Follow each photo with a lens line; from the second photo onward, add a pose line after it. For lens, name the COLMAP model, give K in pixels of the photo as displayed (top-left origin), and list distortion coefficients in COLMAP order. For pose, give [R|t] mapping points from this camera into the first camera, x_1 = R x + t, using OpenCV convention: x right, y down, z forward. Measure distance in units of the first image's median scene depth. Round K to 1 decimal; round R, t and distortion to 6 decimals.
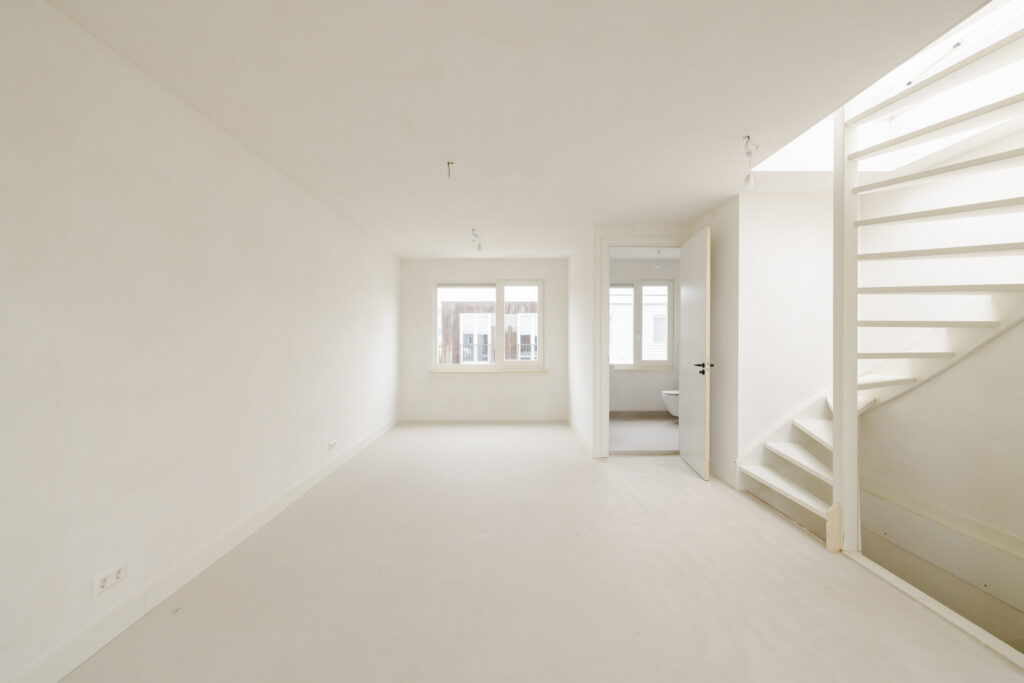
lens RADIAL K [[434.6, 0, 512.0], [0, 434.6, 341.5], [0, 0, 1]] dist [-0.000048, 0.000146]
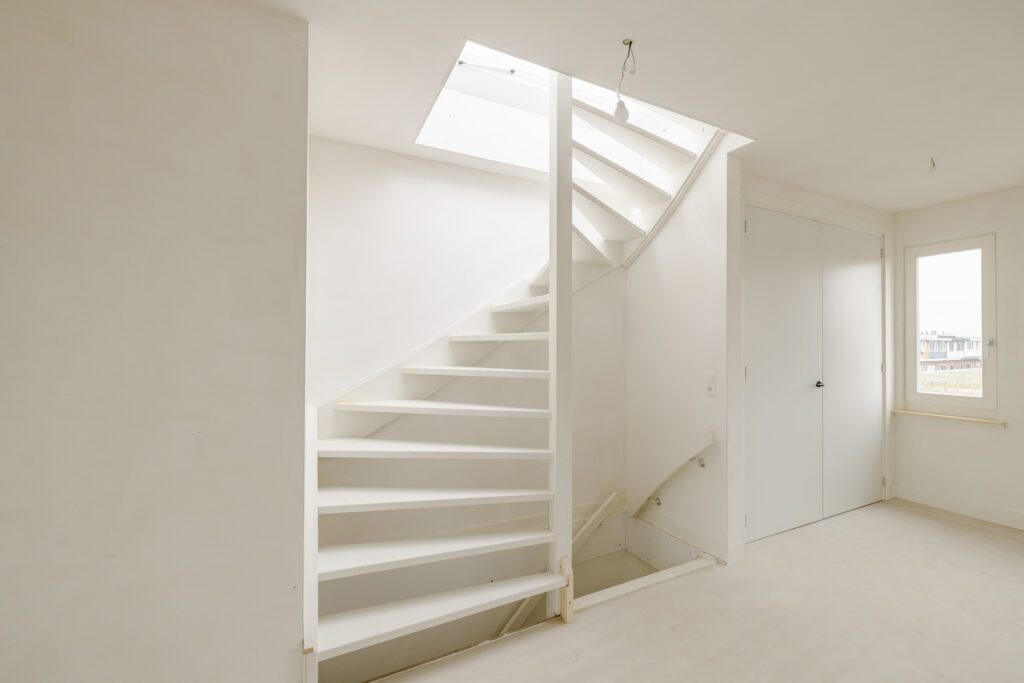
lens RADIAL K [[434.6, 0, 512.0], [0, 434.6, 341.5], [0, 0, 1]] dist [-0.000048, 0.000146]
pose [[-0.463136, 0.017565, 0.886113, 0.072688], [0.008490, 0.999846, -0.015382, -0.014576], [-0.886247, 0.000399, -0.463213, 1.427240]]
